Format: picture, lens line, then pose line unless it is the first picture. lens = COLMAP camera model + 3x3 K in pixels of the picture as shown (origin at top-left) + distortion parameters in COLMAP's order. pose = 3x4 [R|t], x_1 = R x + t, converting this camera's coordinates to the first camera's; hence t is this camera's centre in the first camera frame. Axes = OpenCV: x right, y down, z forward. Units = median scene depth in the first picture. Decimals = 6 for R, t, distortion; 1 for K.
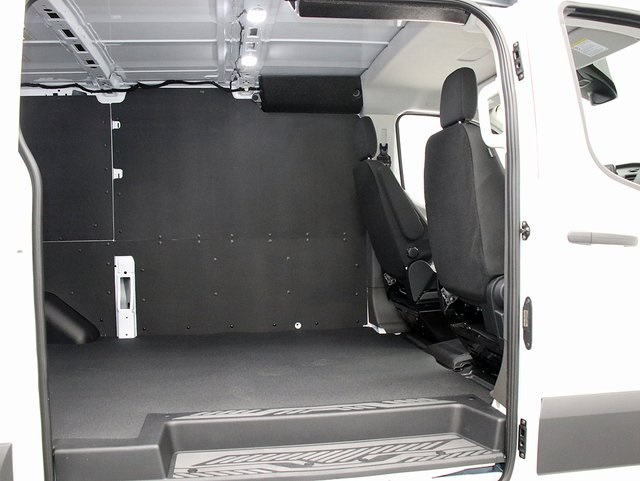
lens RADIAL K [[590.8, 0, 320.0], [0, 590.8, 240.5], [0, 0, 1]] dist [-0.194400, 0.159242]
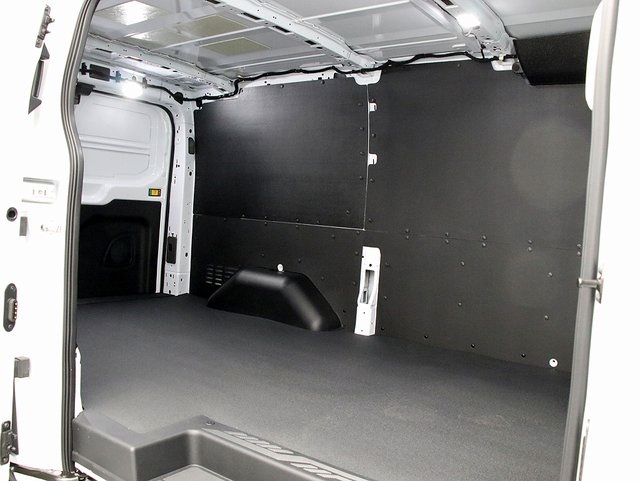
lens RADIAL K [[590.8, 0, 320.0], [0, 590.8, 240.5], [0, 0, 1]] dist [-0.194400, 0.159242]
pose [[0.701013, 0.105803, -0.705257, 0.283255], [-0.091156, 0.994115, 0.058531, -0.033535], [0.707299, 0.023257, 0.706532, 0.275556]]
